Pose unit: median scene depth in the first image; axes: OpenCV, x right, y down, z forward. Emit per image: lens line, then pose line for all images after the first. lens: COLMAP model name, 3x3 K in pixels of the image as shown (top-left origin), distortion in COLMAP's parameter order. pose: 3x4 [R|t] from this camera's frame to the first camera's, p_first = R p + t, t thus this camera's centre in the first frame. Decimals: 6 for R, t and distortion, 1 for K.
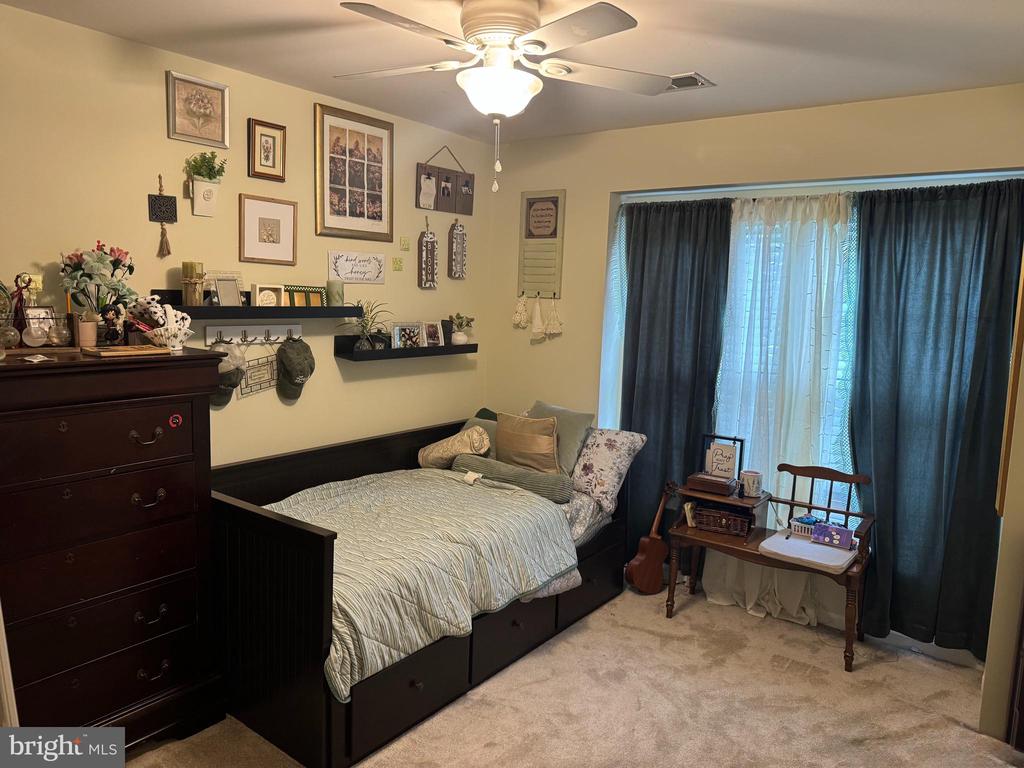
lens RADIAL K [[718.2, 0, 512.0], [0, 718.2, 384.0], [0, 0, 1]] dist [0.011476, -0.038621]
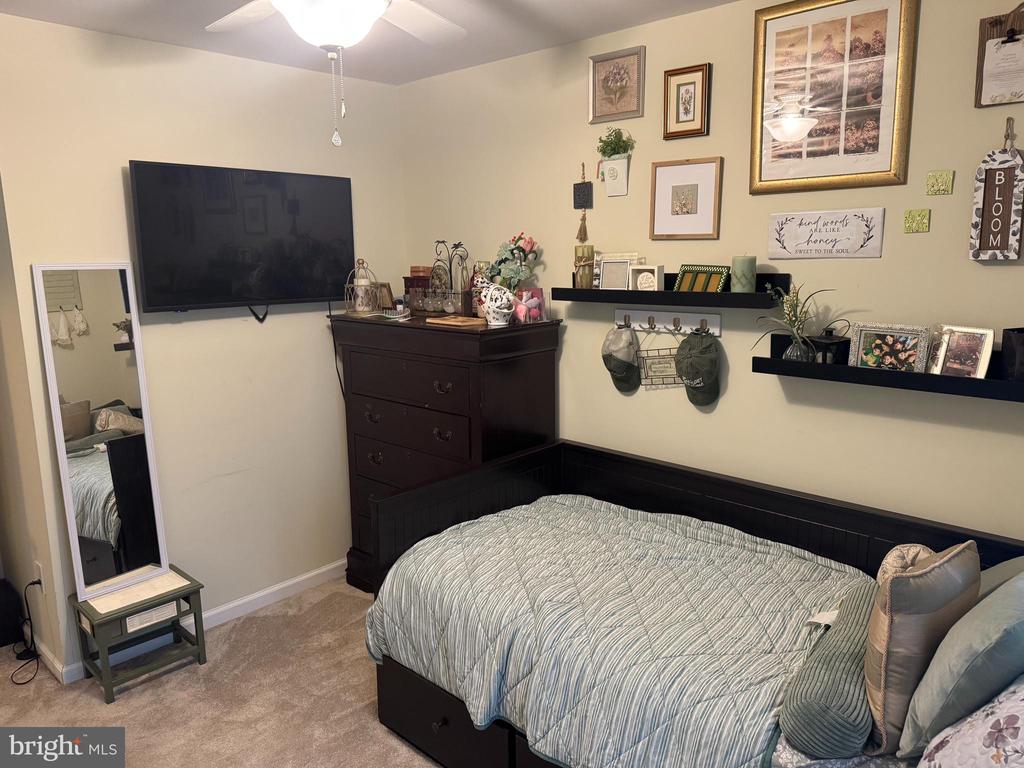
lens RADIAL K [[718.2, 0, 512.0], [0, 718.2, 384.0], [0, 0, 1]] dist [0.011476, -0.038621]
pose [[-0.092226, 0.149303, -0.984481, 0.526716], [-0.115847, 0.980372, 0.159532, -0.111691], [0.988976, 0.128763, -0.073120, 0.877689]]
